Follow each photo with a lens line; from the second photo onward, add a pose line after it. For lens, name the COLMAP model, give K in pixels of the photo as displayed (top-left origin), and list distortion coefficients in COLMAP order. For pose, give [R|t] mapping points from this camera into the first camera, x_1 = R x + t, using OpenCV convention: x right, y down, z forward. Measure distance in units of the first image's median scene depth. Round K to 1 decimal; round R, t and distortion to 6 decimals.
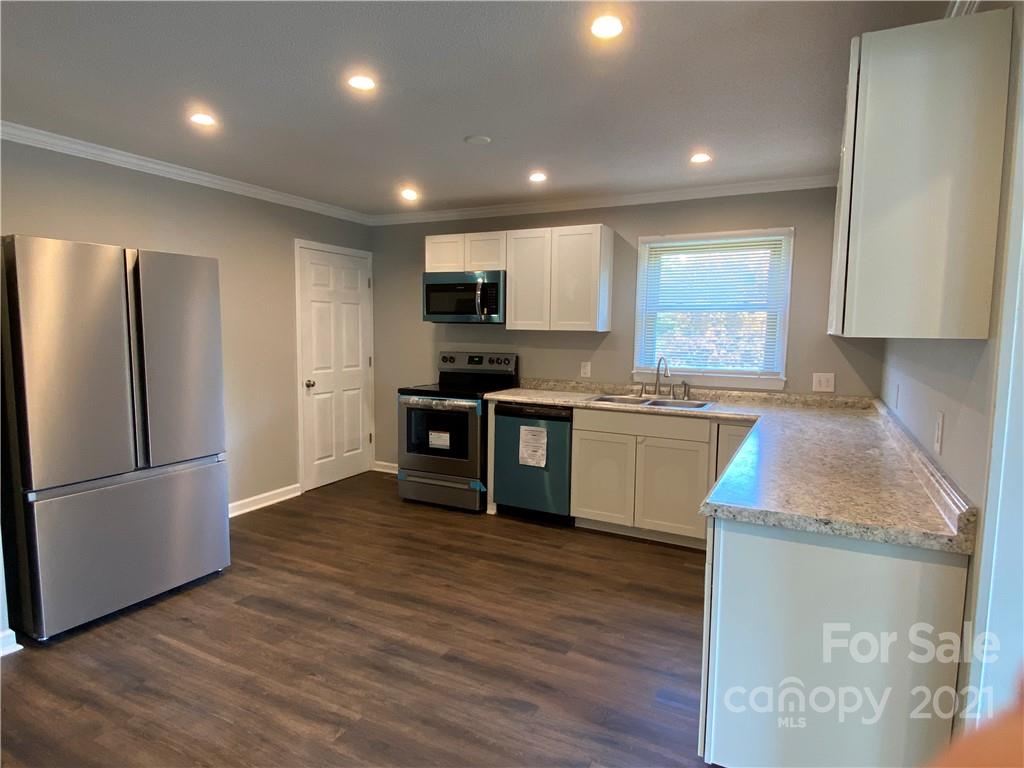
lens RADIAL K [[576.4, 0, 512.0], [0, 576.4, 384.0], [0, 0, 1]] dist [0.056981, -0.050538]
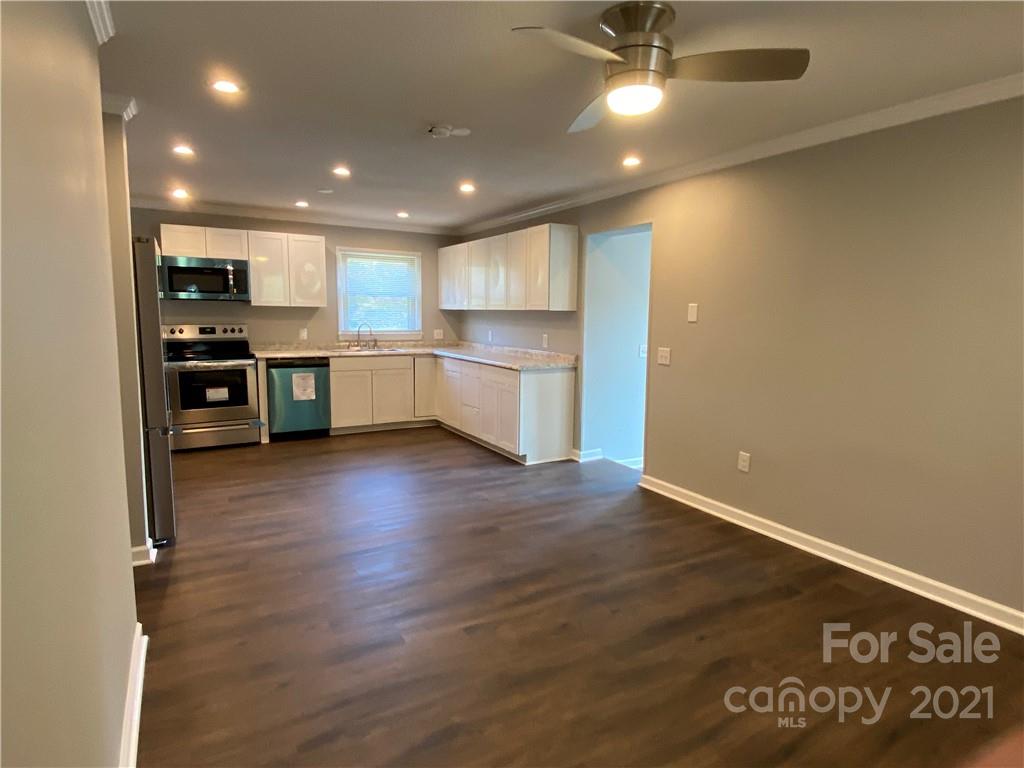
lens RADIAL K [[576.4, 0, 512.0], [0, 576.4, 384.0], [0, 0, 1]] dist [0.056981, -0.050538]
pose [[0.536041, -0.110220, 0.836965, -0.880345], [0.075141, 0.993734, 0.082740, 0.019192], [-0.840841, 0.018538, 0.540965, -0.229768]]
